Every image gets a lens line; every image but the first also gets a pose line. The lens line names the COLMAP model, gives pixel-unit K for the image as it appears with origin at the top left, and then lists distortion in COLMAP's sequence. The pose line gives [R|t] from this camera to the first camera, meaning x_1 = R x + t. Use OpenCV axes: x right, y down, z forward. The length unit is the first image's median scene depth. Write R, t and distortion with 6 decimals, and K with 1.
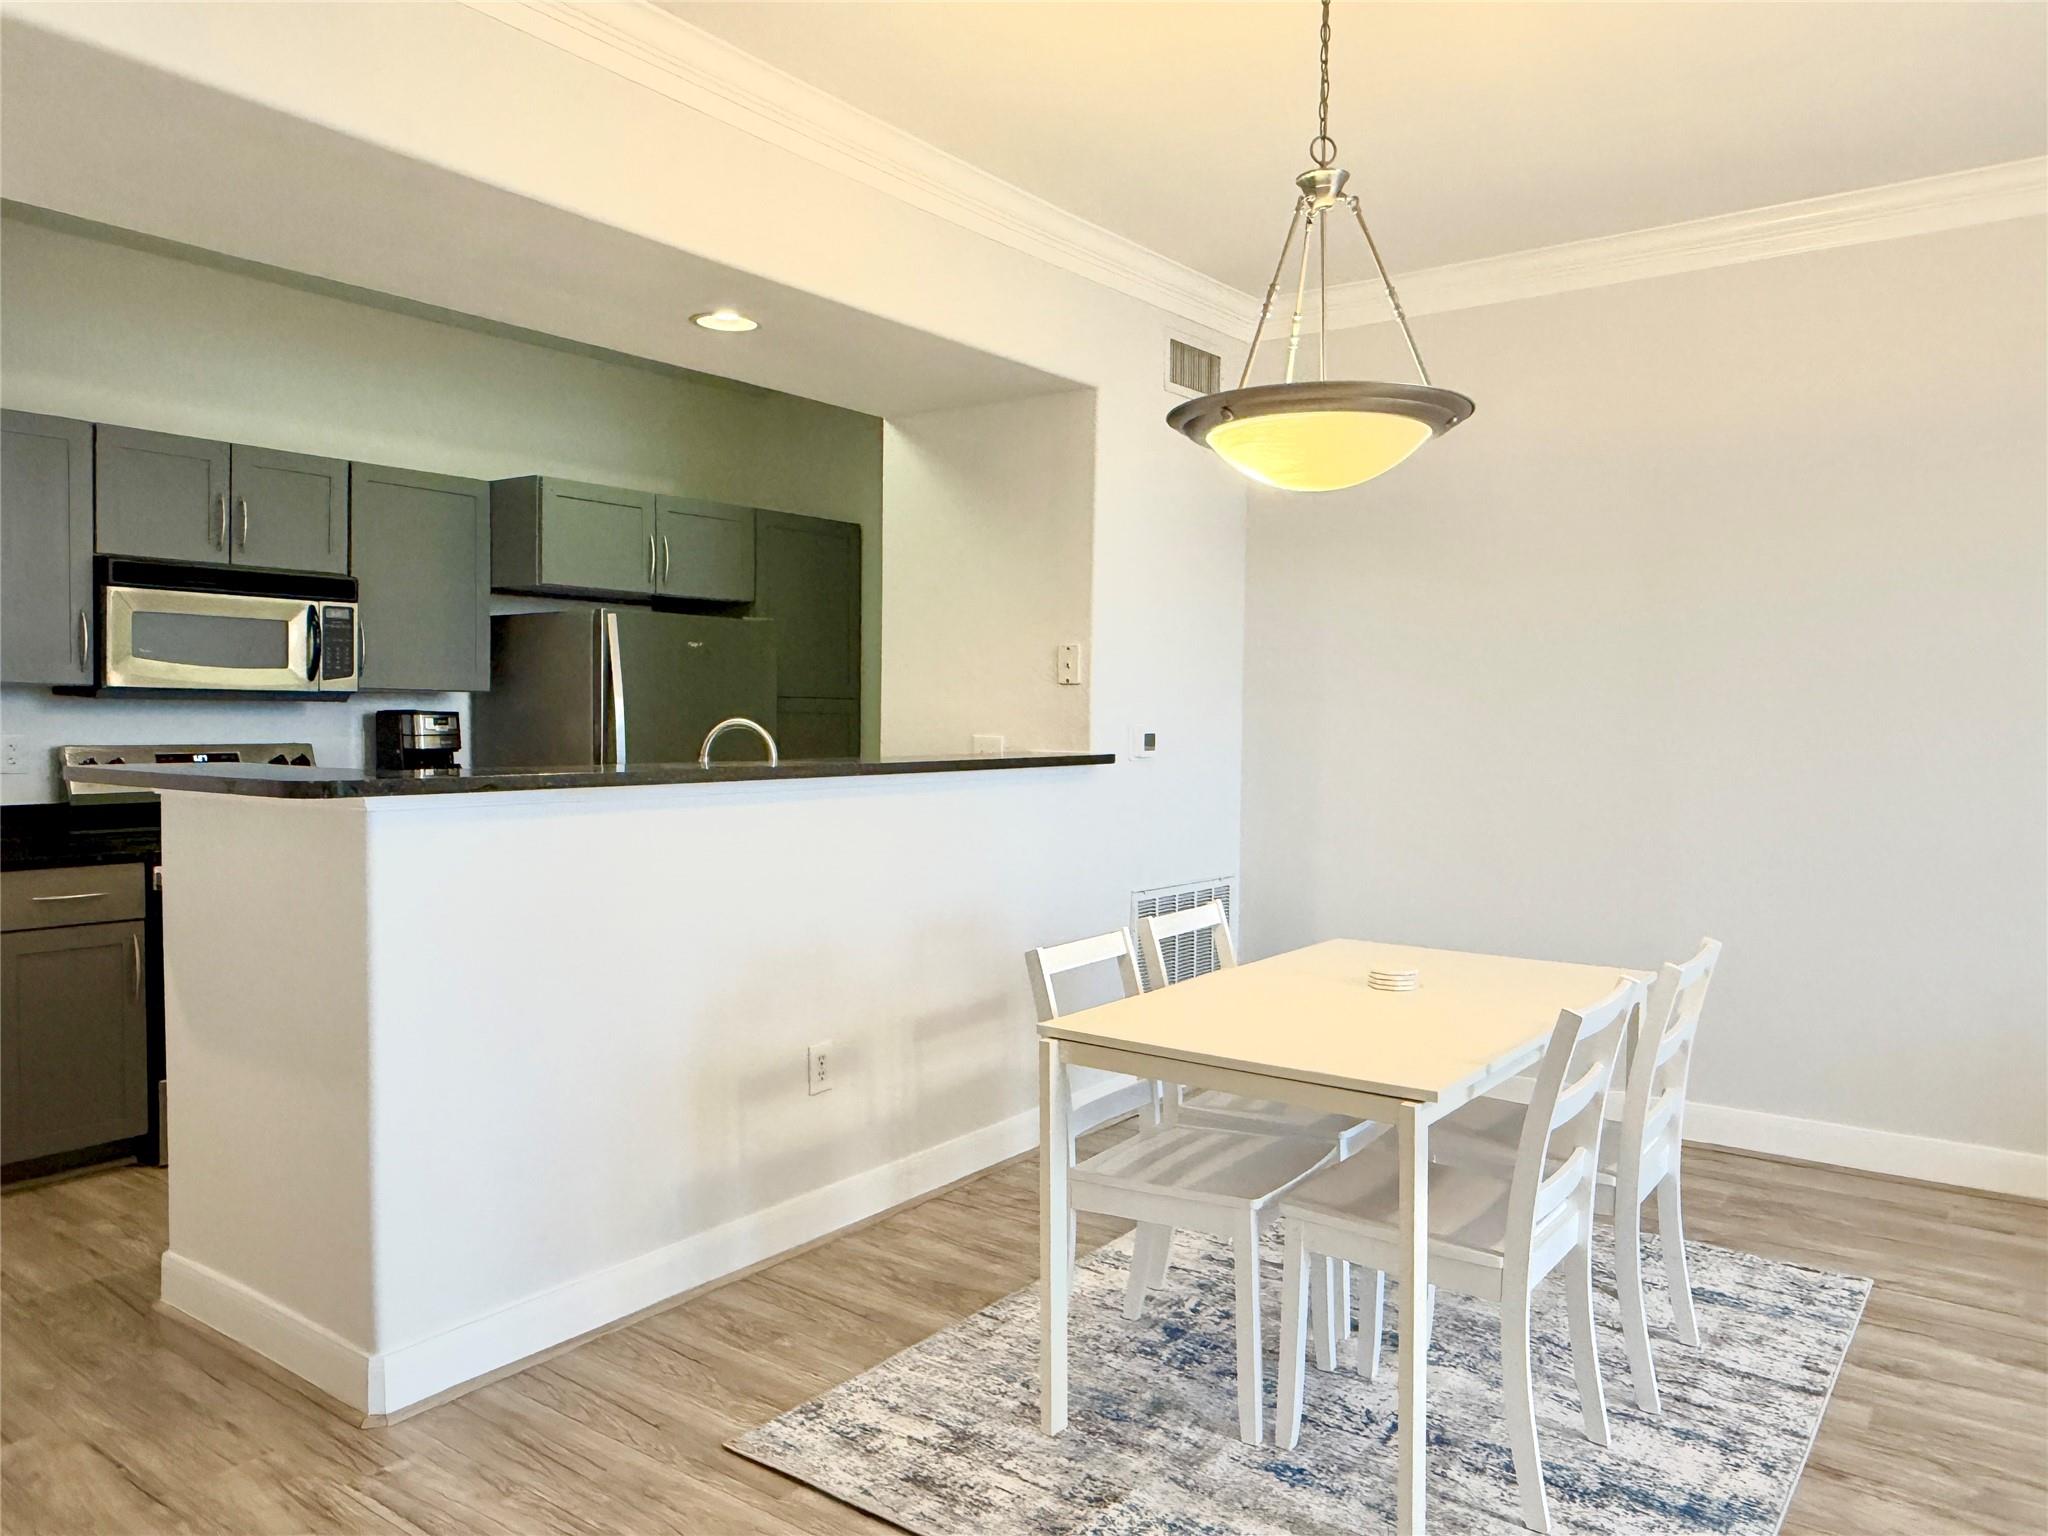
lens RADIAL K [[1420.3, 0, 1024.7], [0, 1420.3, 763.0], [0, 0, 1]] dist [0.002895, 0.000715]
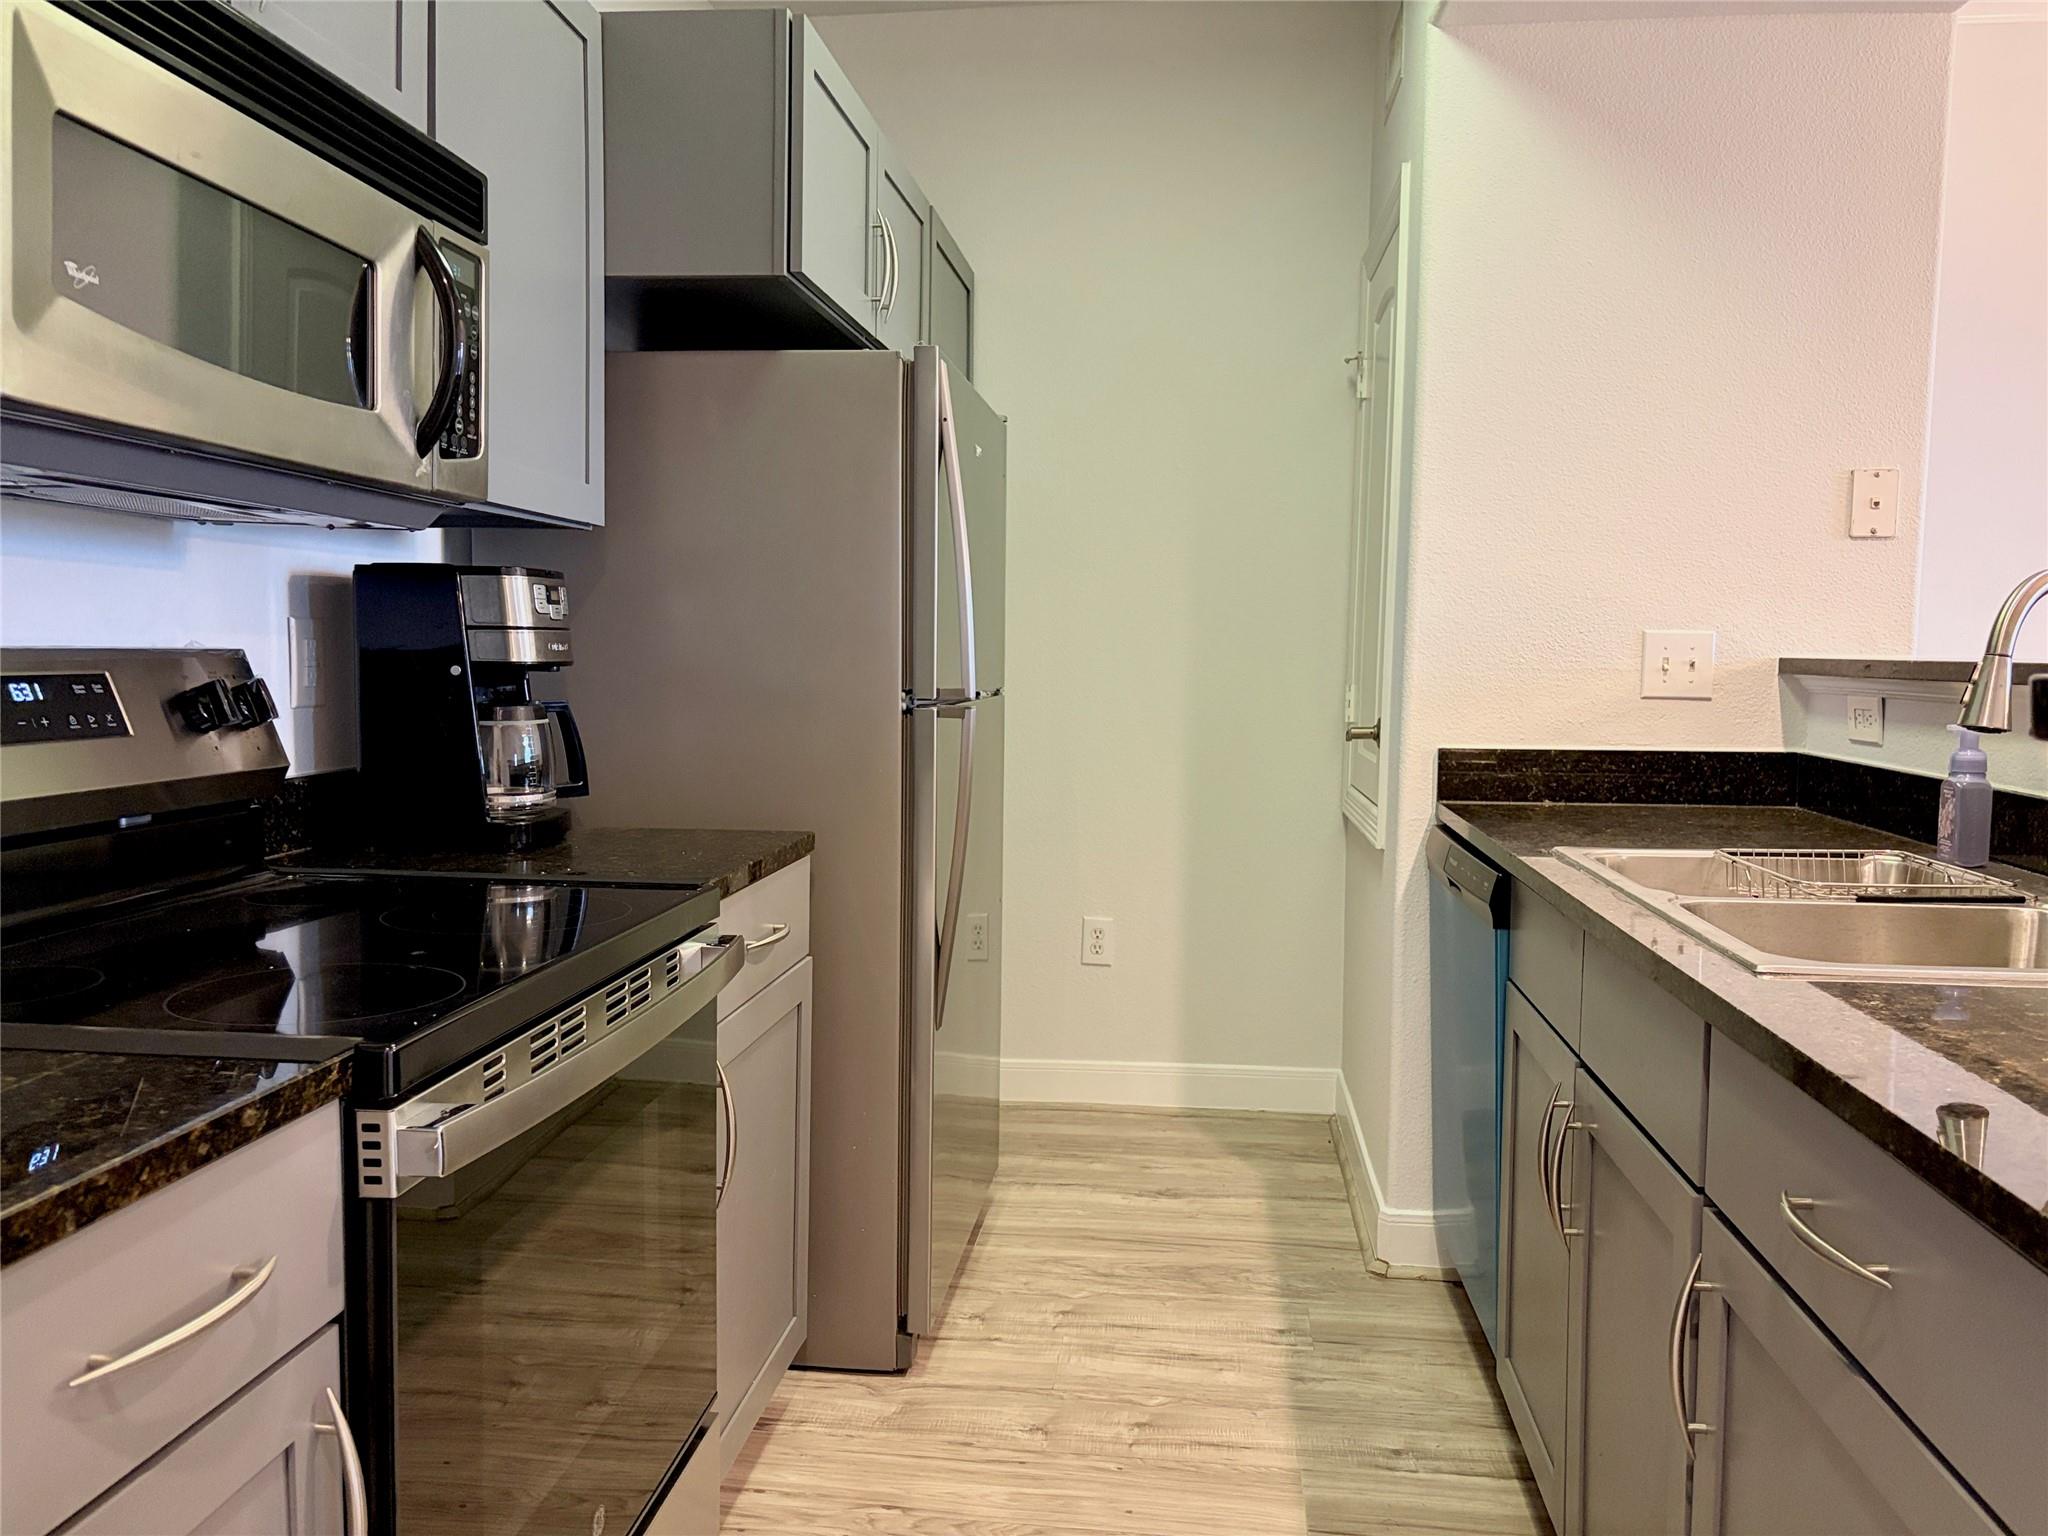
lens RADIAL K [[1570.2, 0, 1021.3], [0, 1570.2, 763.4], [0, 0, 1]] dist [-0.003116, -0.001223]
pose [[0.866915, -0.039200, 0.496913, -0.566434], [0.017444, 0.998678, 0.048350, -0.001050], [-0.498151, -0.033247, 0.866453, 0.608950]]
